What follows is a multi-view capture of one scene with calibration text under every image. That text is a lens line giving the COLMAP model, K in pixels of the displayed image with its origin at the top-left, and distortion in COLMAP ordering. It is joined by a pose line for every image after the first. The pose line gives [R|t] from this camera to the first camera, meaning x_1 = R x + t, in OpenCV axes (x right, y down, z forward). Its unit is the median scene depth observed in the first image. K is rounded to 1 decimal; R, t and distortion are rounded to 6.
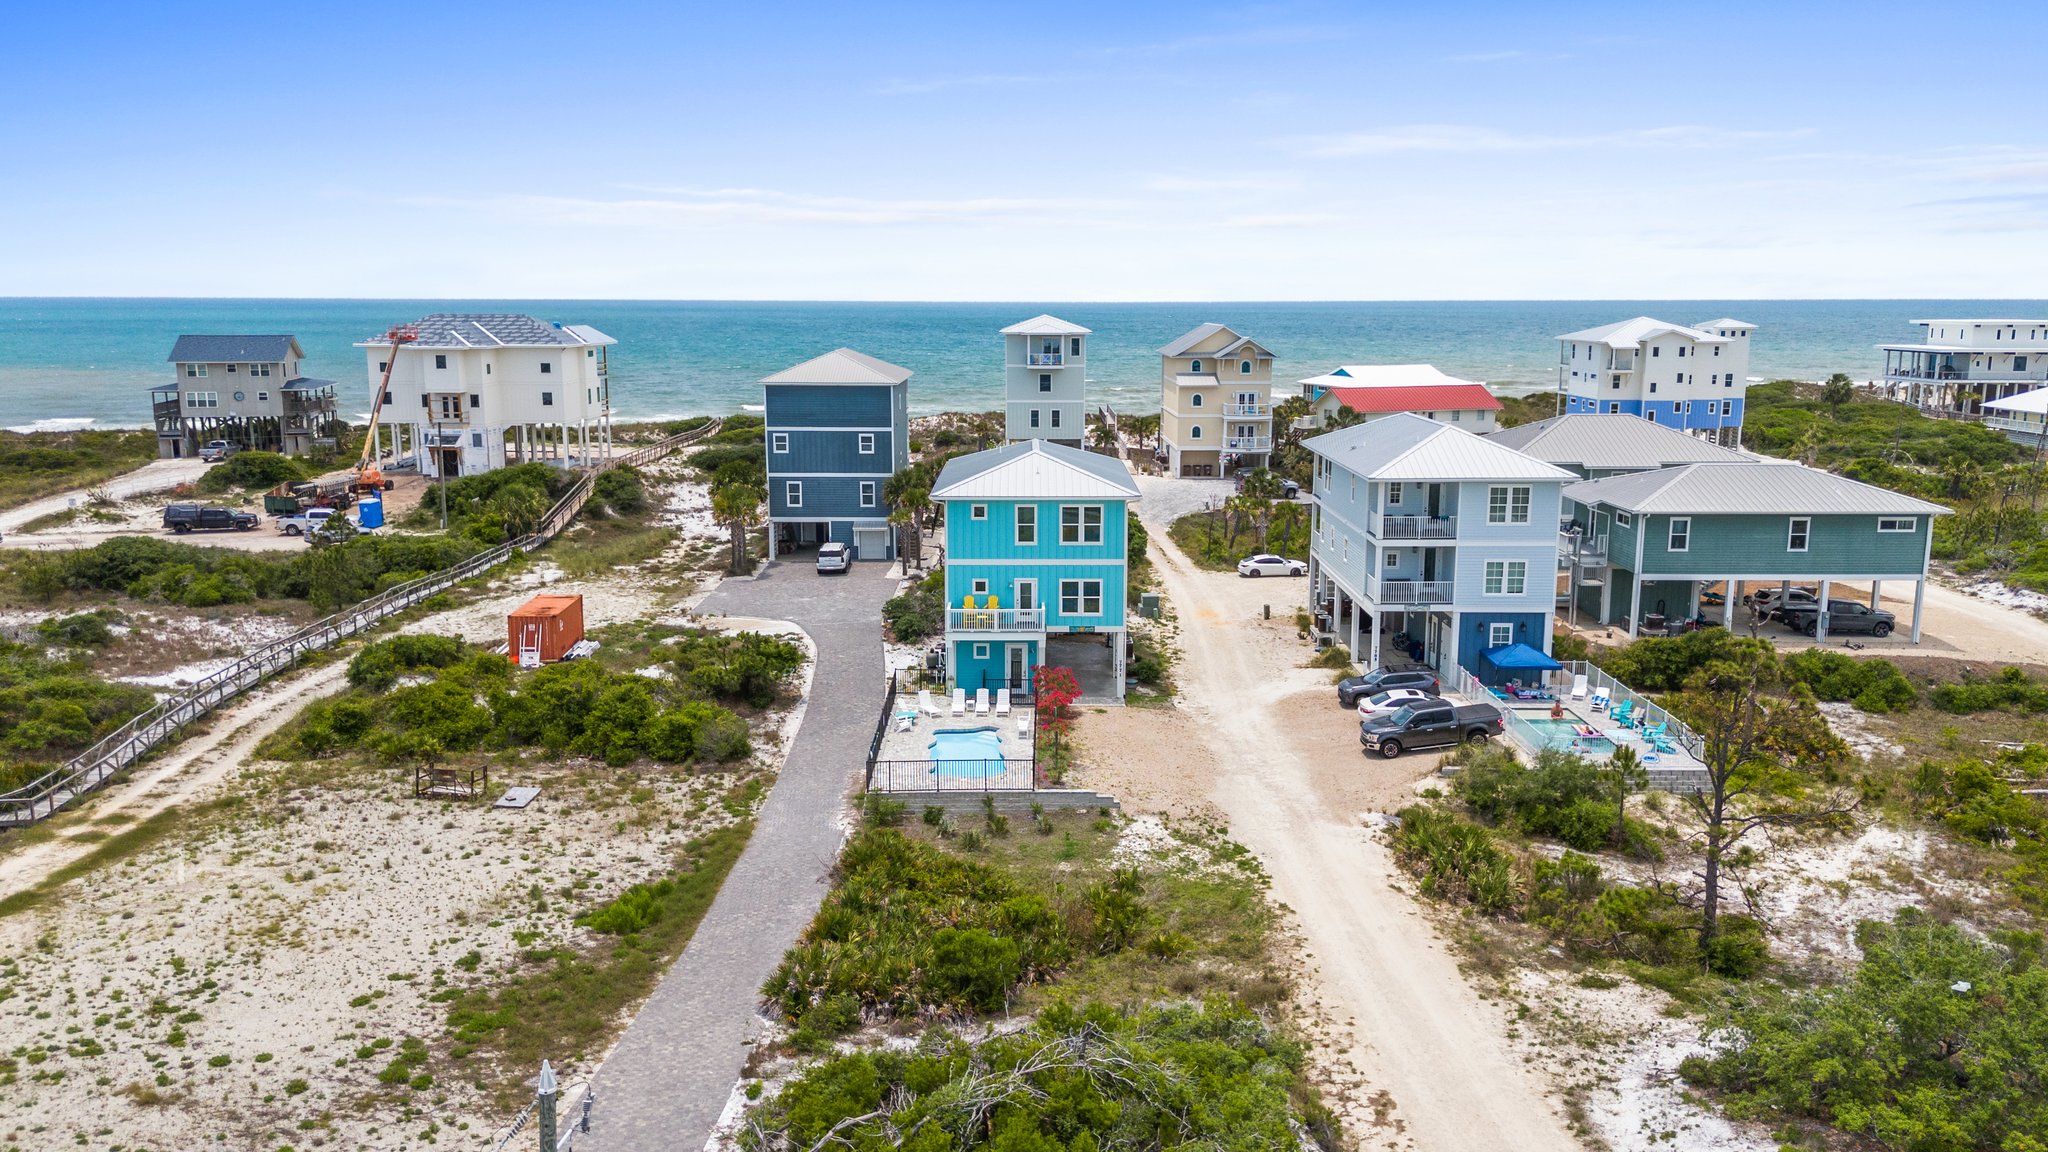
lens RADIAL K [[1525.1, 0, 1019.4], [0, 1525.1, 566.1], [0, 0, 1]] dist [0.080532, -0.112543]
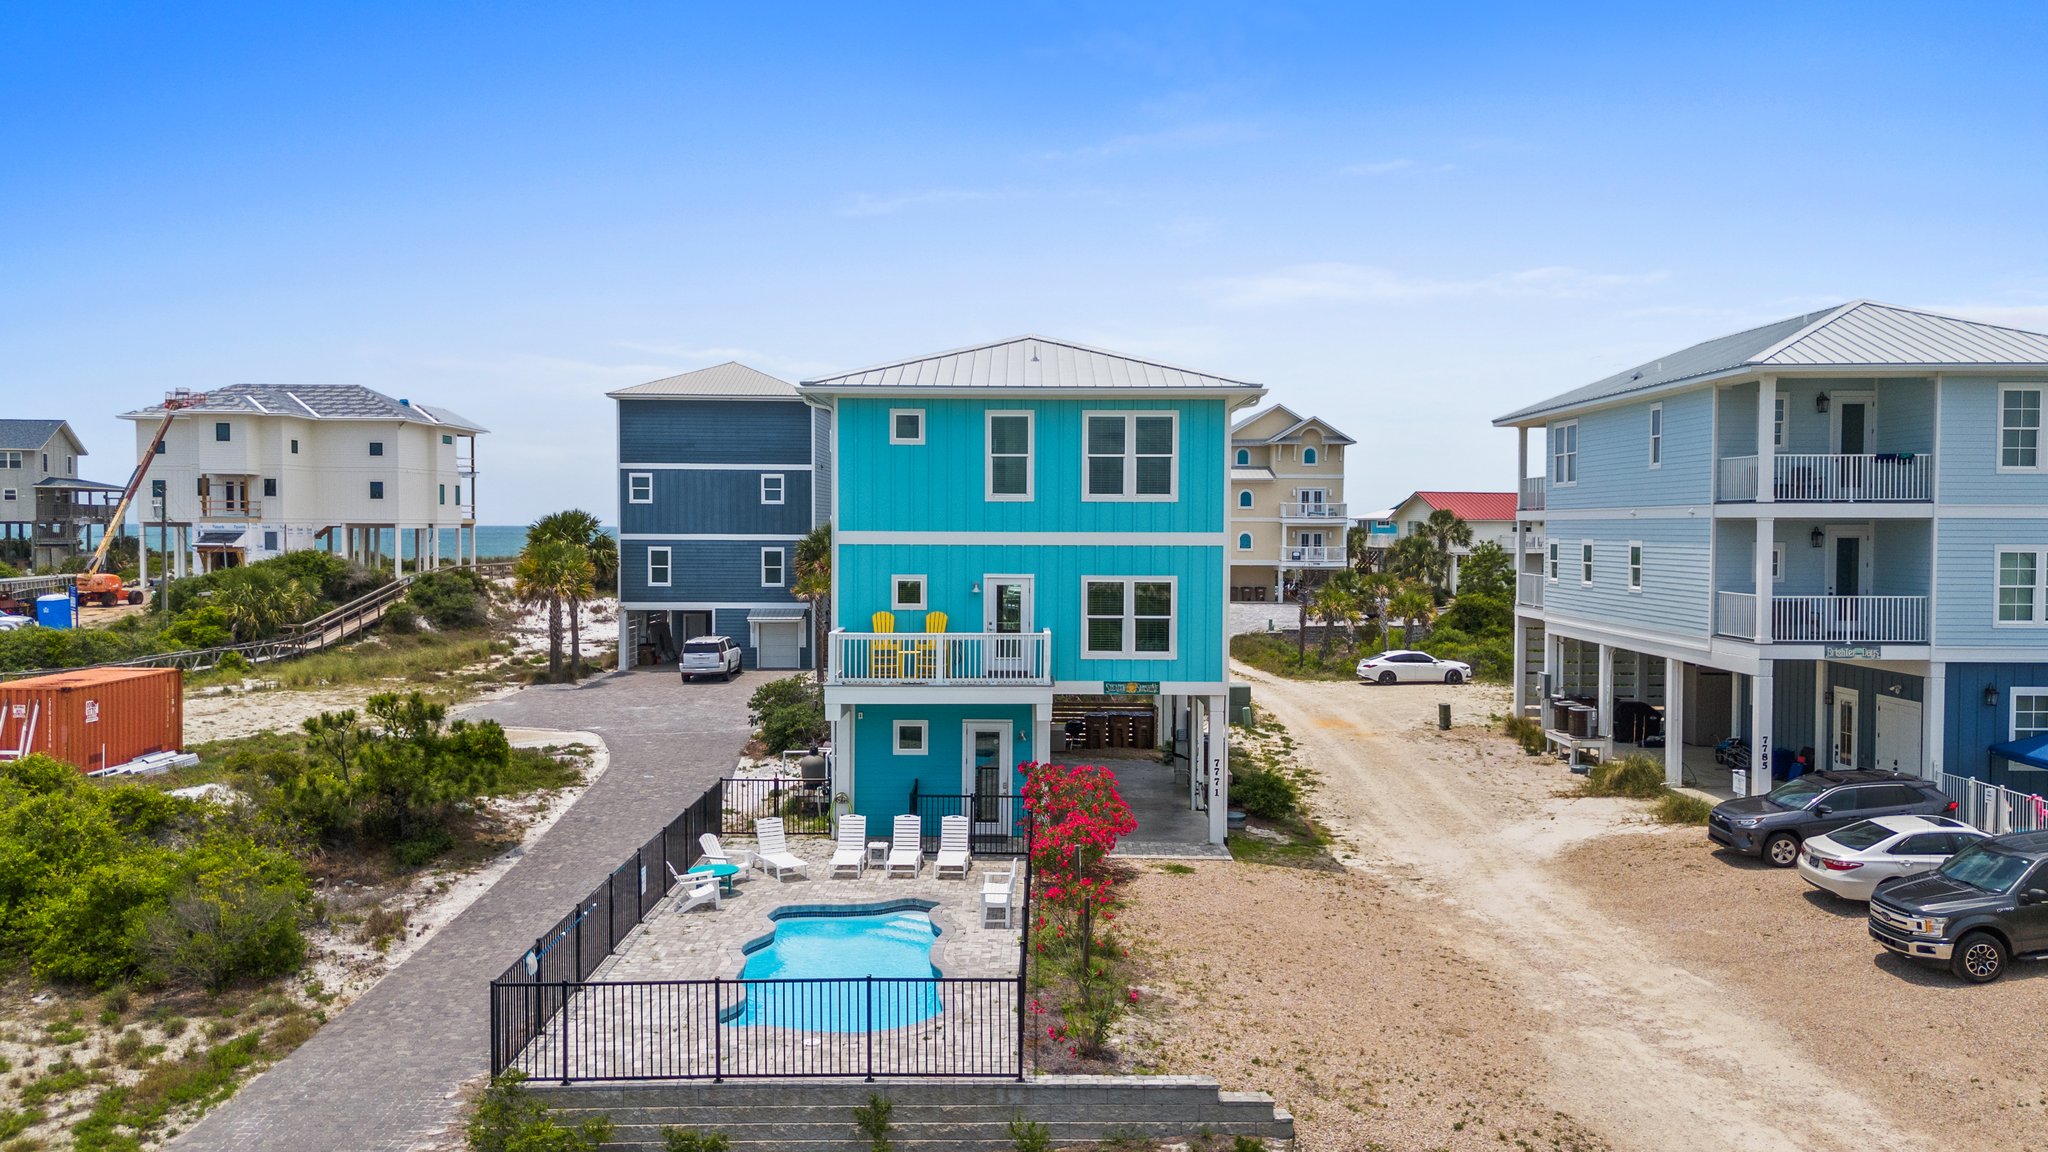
lens RADIAL K [[1525.1, 0, 1019.4], [0, 1525.1, 566.1], [0, 0, 1]] dist [0.080532, -0.112543]
pose [[0.999989, 0.004064, 0.002189, 0.006412], [-0.003703, 0.989431, -0.144954, 0.071493], [-0.002754, 0.144944, 0.989436, 0.545687]]
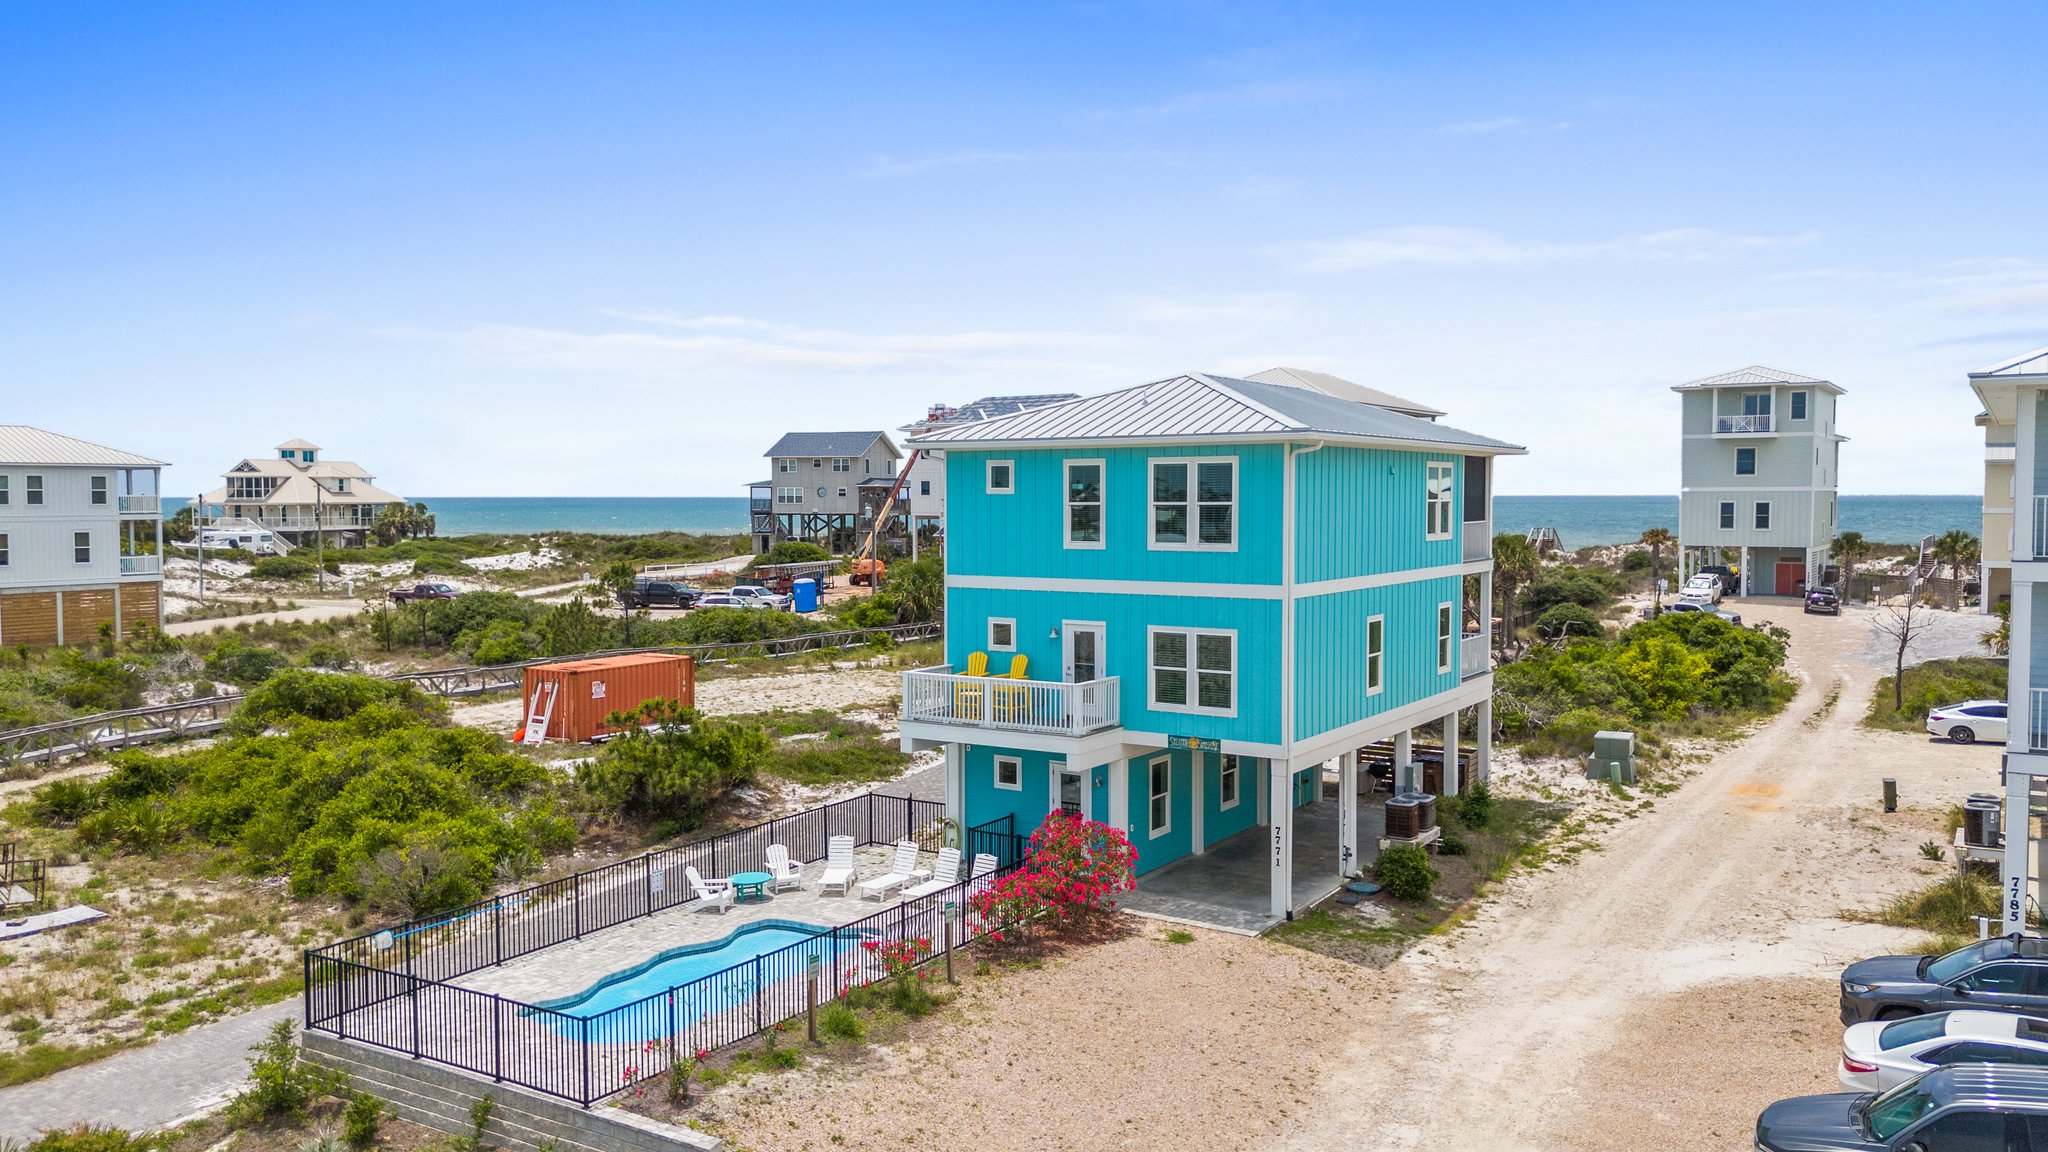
lens RADIAL K [[1525.1, 0, 1019.4], [0, 1525.1, 566.1], [0, 0, 1]] dist [0.080532, -0.112543]
pose [[0.843259, 0.023116, -0.537011, 0.234526], [-0.089893, 0.991069, -0.098496, 0.038518], [0.529938, 0.131331, 0.837805, 0.598268]]
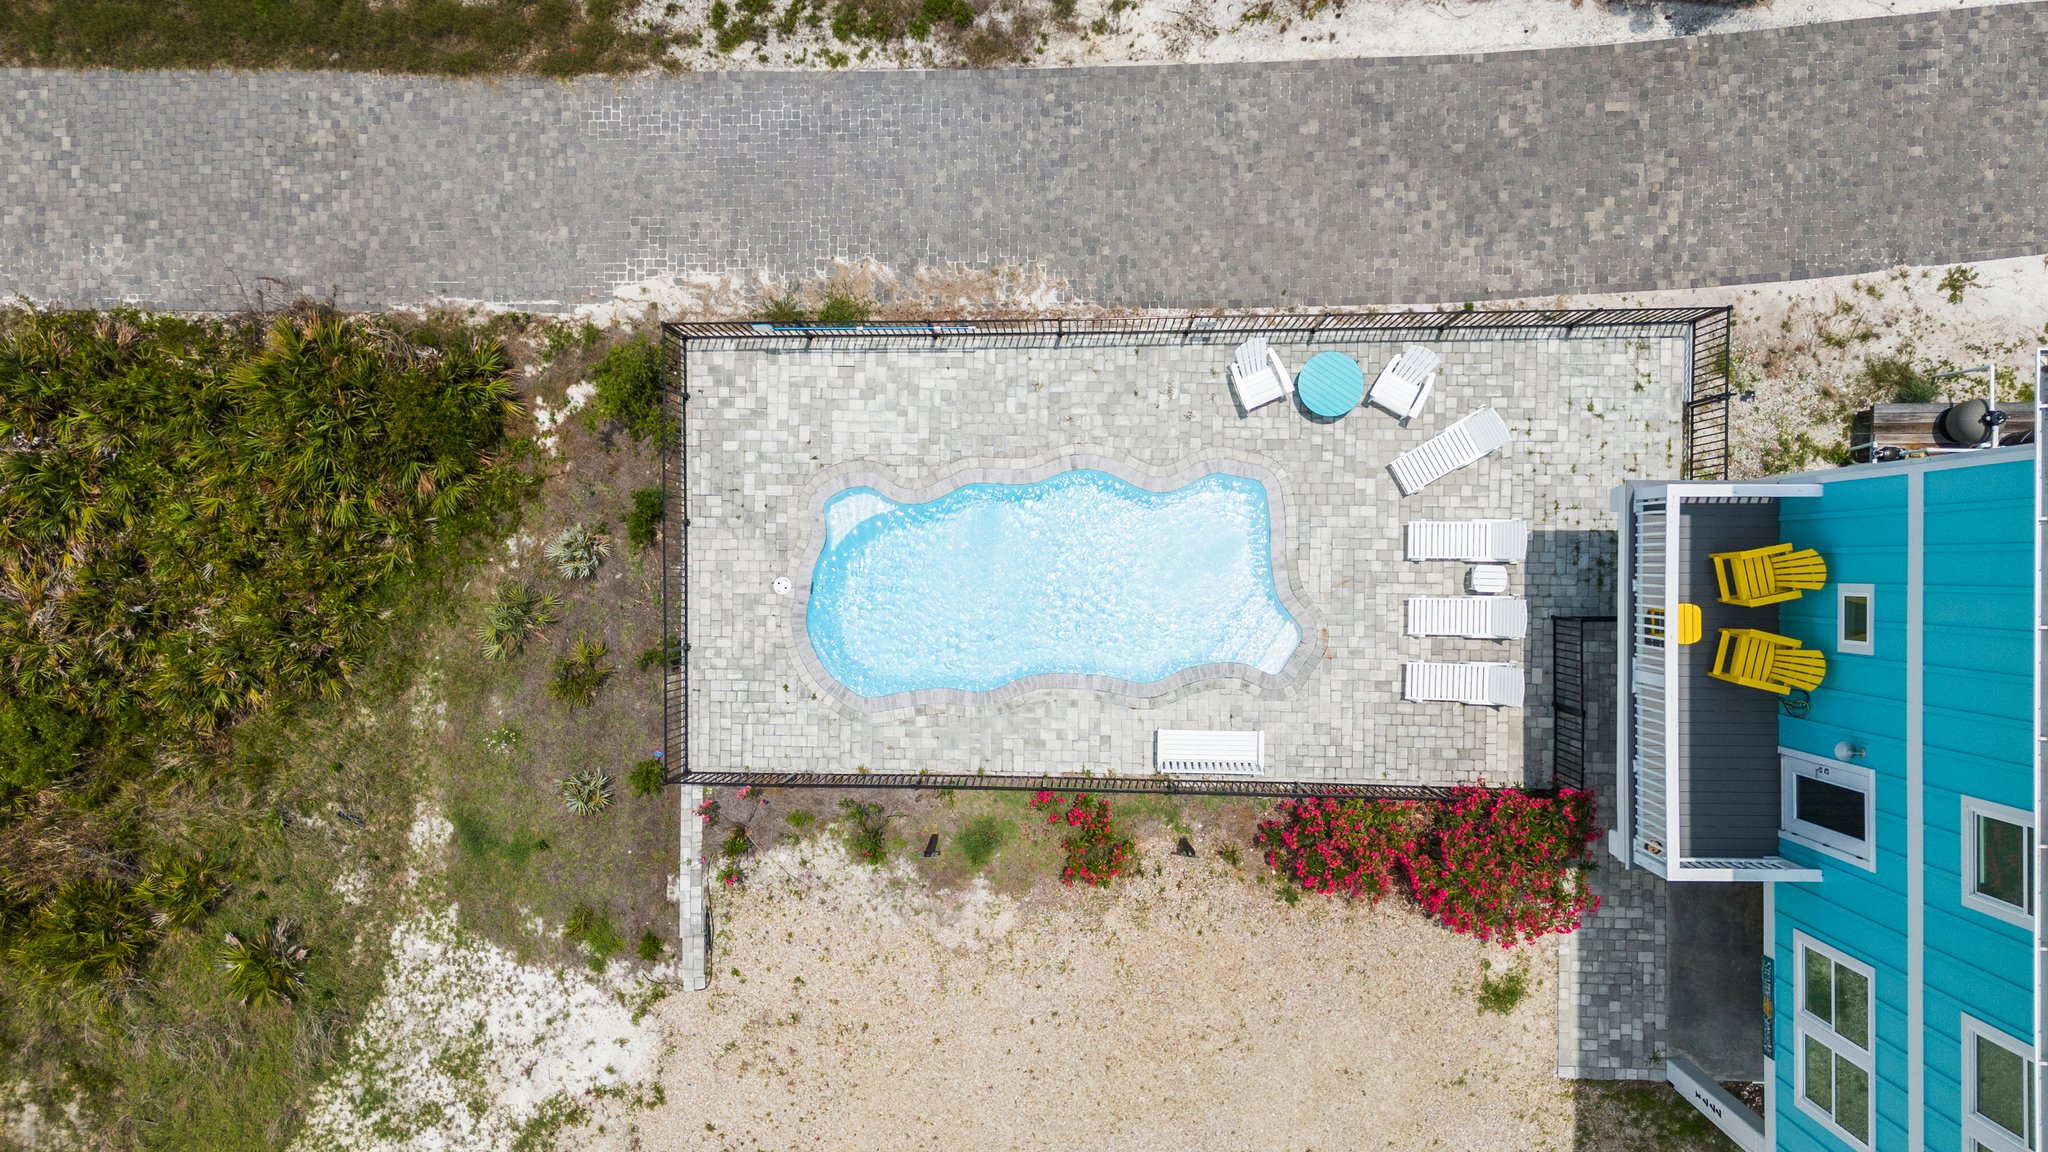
lens RADIAL K [[1525.1, 0, 1019.4], [0, 1525.1, 566.1], [0, 0, 1]] dist [0.080532, -0.112543]
pose [[0.004787, 0.999985, -0.002667, -0.033478], [-0.145075, 0.003333, 0.989415, -0.199814], [0.989409, -0.004349, 0.145089, 0.838297]]
